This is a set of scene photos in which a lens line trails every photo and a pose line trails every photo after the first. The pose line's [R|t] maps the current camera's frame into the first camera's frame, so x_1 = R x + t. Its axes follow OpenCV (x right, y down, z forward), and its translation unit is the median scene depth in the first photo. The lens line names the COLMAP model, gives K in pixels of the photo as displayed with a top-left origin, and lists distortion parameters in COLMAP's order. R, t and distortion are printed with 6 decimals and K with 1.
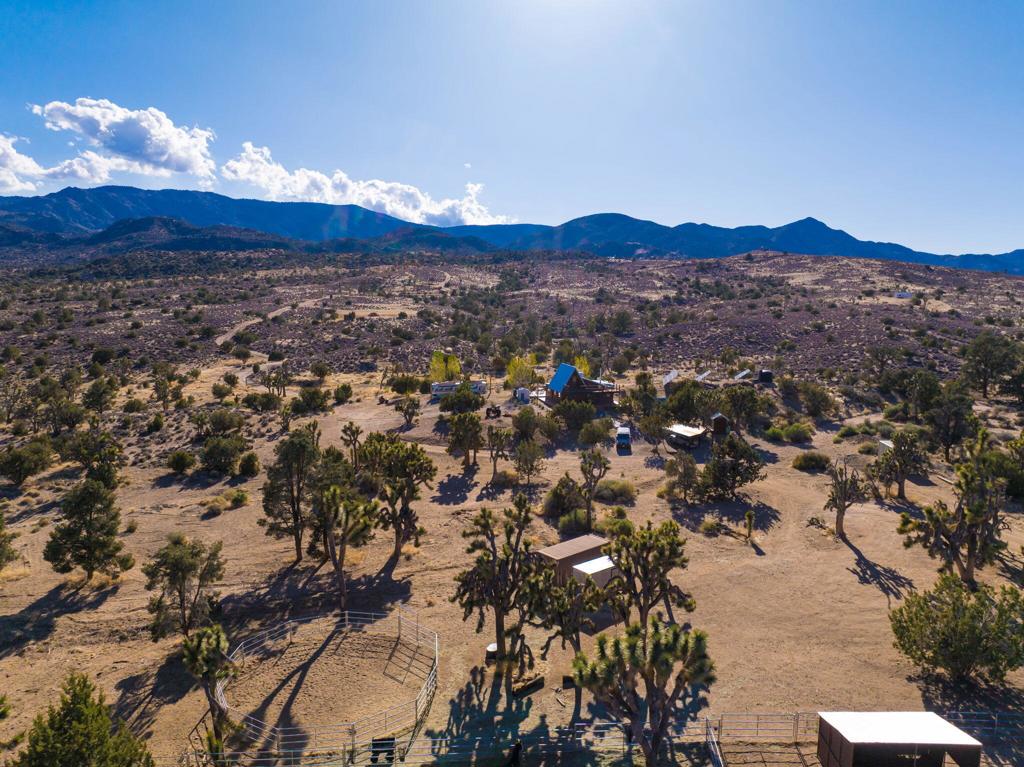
lens RADIAL K [[721.0, 0, 512.0], [0, 721.0, 383.5], [0, 0, 1]] dist [-0.036919, 0.007344]
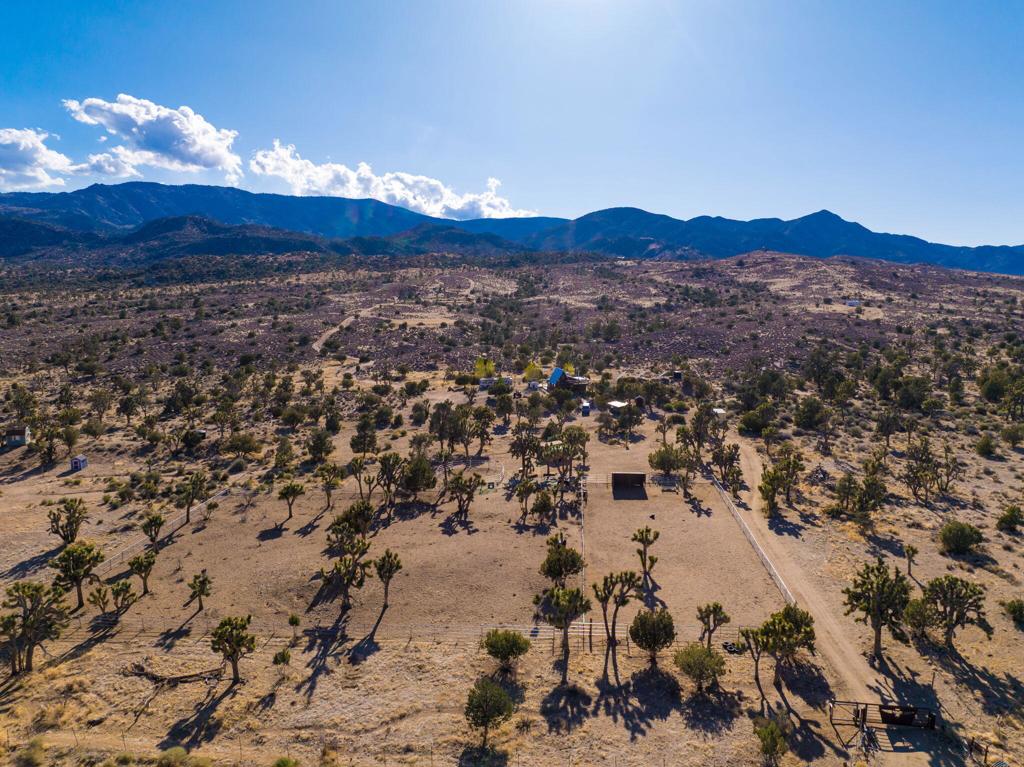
lens RADIAL K [[721.0, 0, 512.0], [0, 721.0, 383.5], [0, 0, 1]] dist [-0.036919, 0.007344]
pose [[0.999755, 0.000546, -0.022149, 0.000192], [-0.000285, 0.999930, 0.011801, -0.002738], [0.022154, -0.011792, 0.999685, -0.202345]]
